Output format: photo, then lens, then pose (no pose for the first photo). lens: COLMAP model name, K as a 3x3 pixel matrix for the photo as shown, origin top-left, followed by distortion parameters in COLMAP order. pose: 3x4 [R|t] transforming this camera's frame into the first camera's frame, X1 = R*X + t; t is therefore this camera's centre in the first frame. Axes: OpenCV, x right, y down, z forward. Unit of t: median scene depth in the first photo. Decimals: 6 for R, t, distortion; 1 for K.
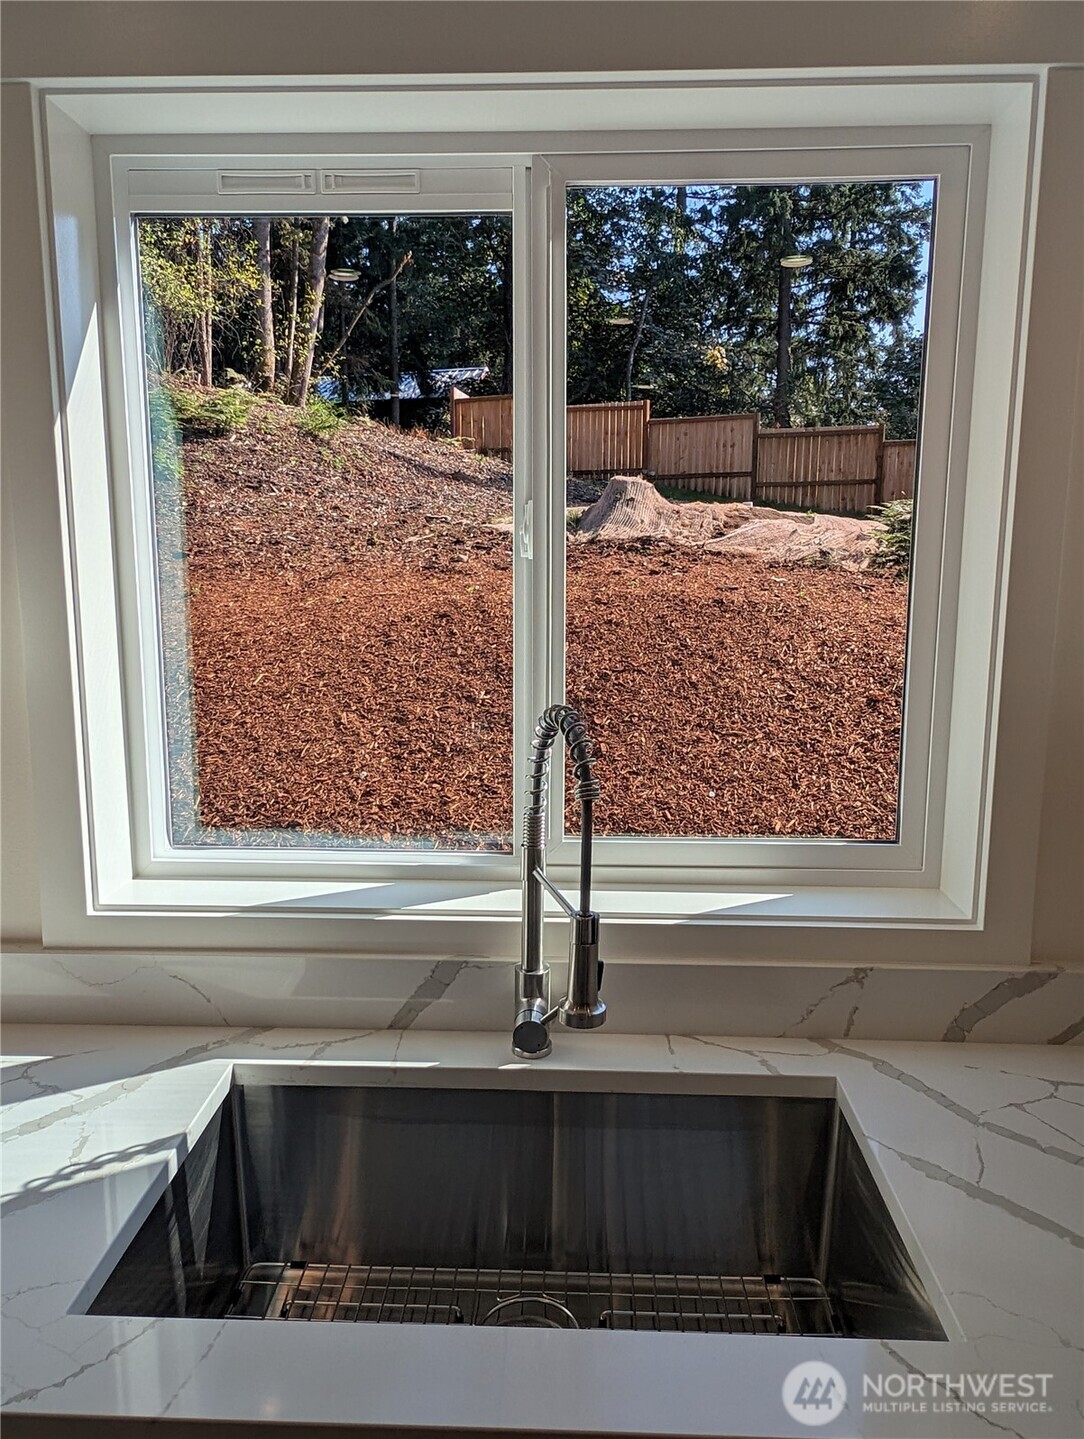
lens RADIAL K [[1021.6, 0, 541.5], [0, 1021.6, 700.6], [0, 0, 1]] dist [0.003468, 0.004308]
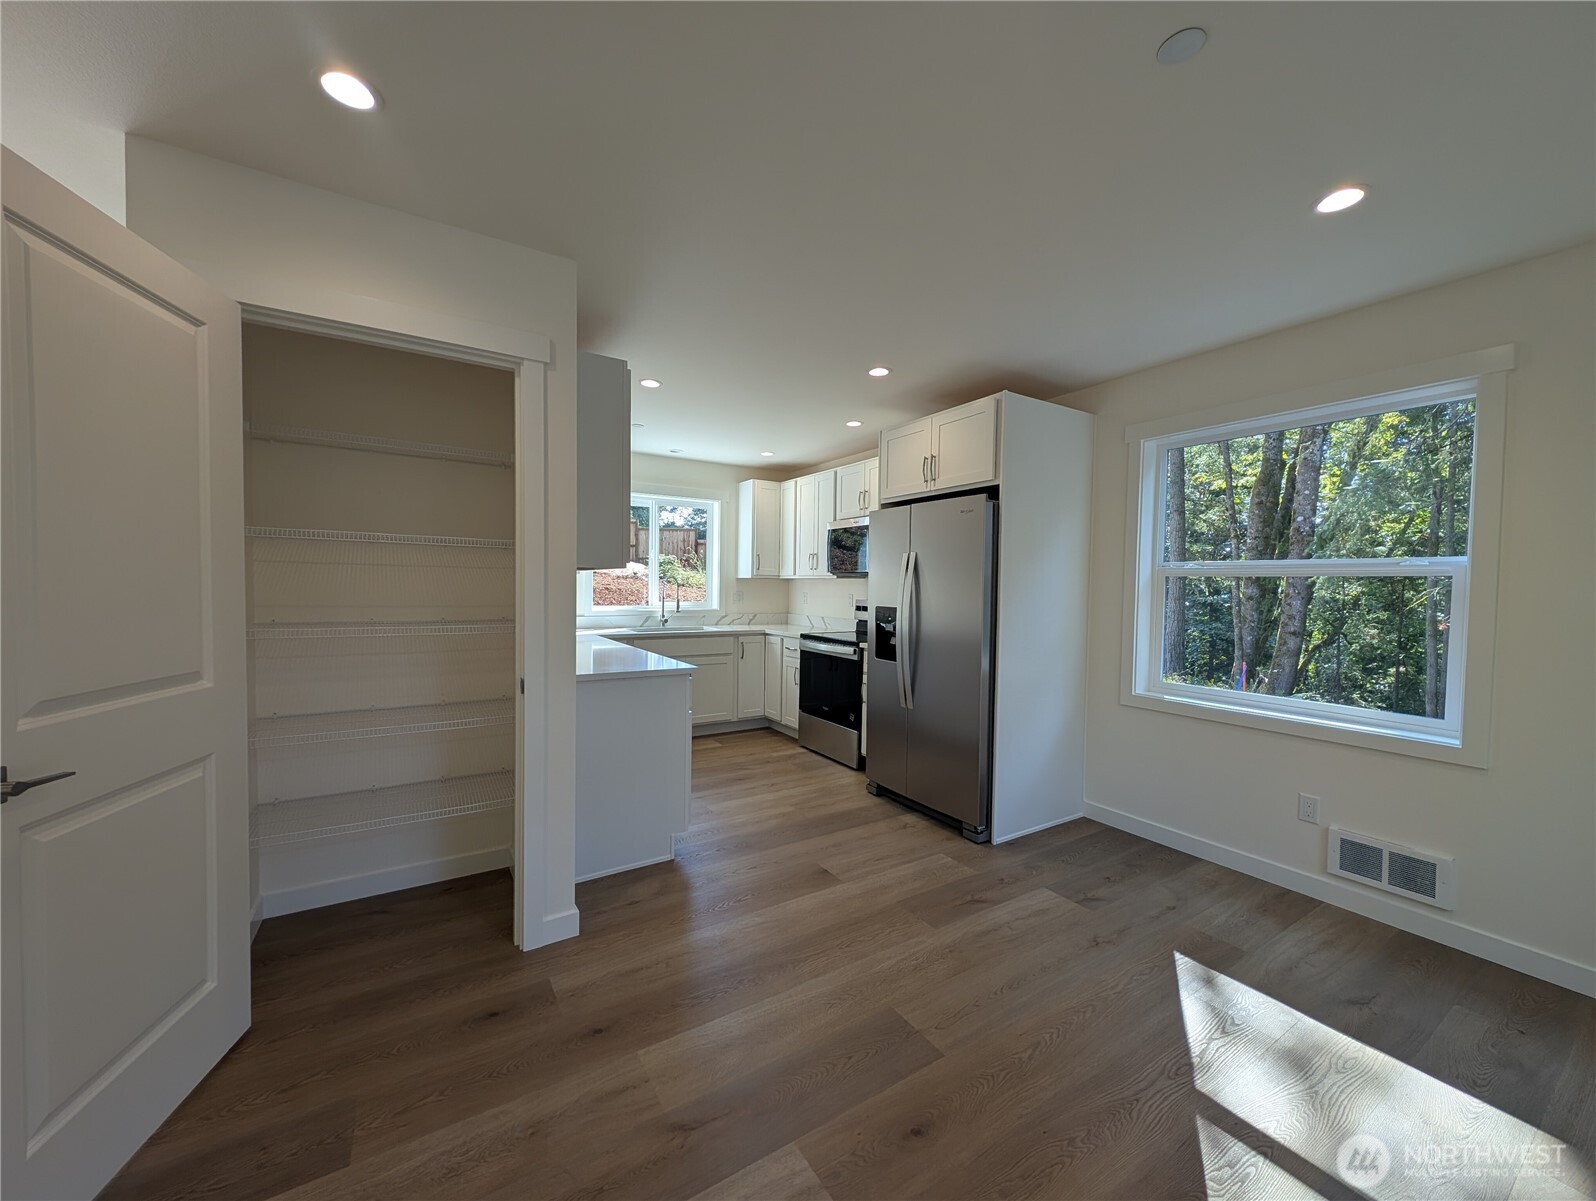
lens RADIAL K [[600.2, 0, 787.9], [0, 600.2, 604.7], [0, 0, 1]] dist [0.009977, -0.007856]
pose [[0.830991, -0.011594, 0.556166, -0.304177], [0.073045, 0.993400, -0.088431, 0.118609], [-0.551470, 0.114110, 0.826353, -0.556634]]
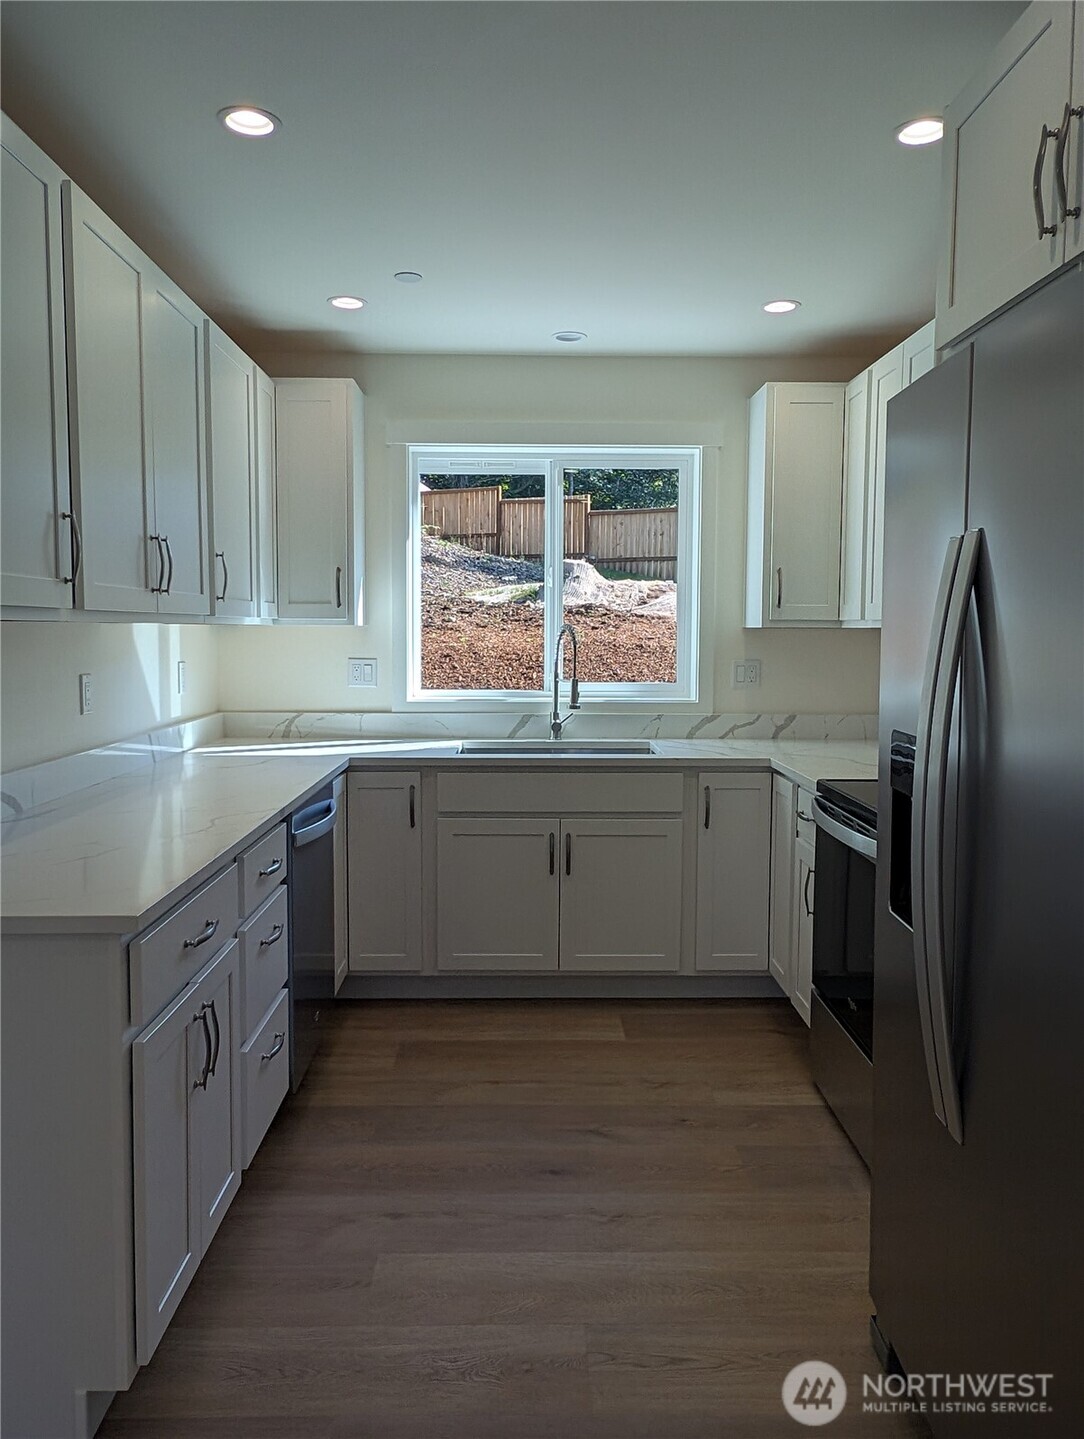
lens RADIAL K [[1021.6, 0, 541.5], [0, 1021.6, 700.6], [0, 0, 1]] dist [0.003468, 0.004308]
pose [[0.998460, -0.002123, 0.055436, -0.043596], [0.006471, 0.996903, -0.078371, 0.090408], [-0.055098, 0.078609, 0.995382, -0.411776]]
